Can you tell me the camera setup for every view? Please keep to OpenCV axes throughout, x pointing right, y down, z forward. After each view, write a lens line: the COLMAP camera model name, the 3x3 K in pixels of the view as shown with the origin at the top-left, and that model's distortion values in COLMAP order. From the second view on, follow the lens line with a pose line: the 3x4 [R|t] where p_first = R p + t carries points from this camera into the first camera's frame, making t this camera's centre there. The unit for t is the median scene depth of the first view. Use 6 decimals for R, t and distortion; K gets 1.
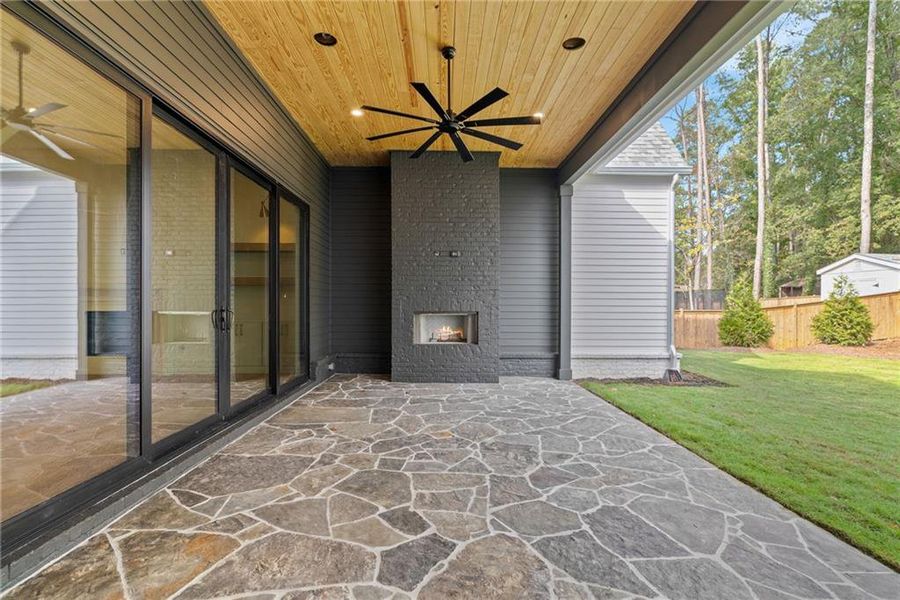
lens RADIAL K [[423.2, 0, 448.7], [0, 423.2, 305.2], [0, 0, 1]] dist [-0.007136, 0.002616]
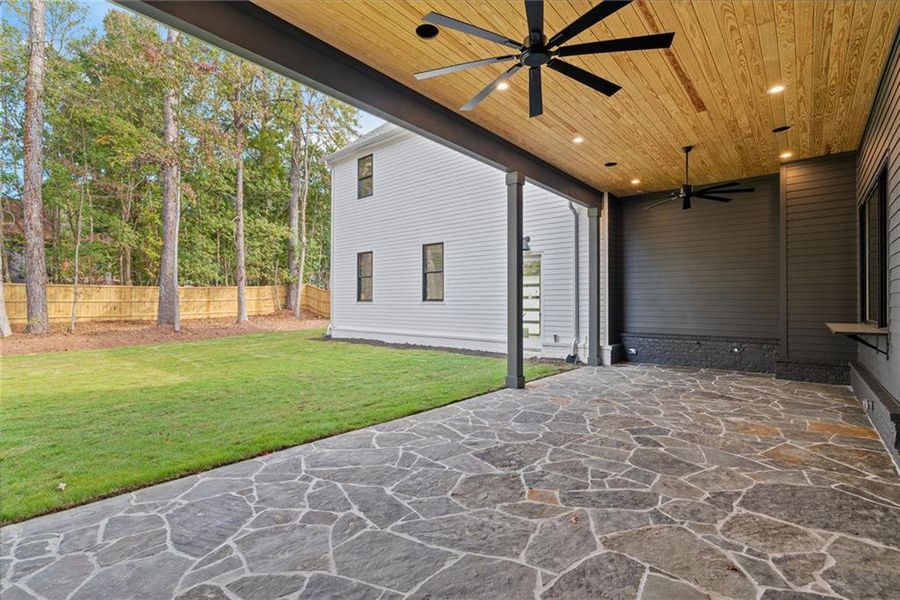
lens RADIAL K [[423.2, 0, 445.2], [0, 423.2, 299.9], [0, 0, 1]] dist [-0.007136, 0.002616]
pose [[-0.747968, 0.003569, 0.663725, -0.425112], [-0.003389, 0.999952, -0.009197, -0.006574], [-0.663726, -0.009129, -0.747920, 1.938959]]
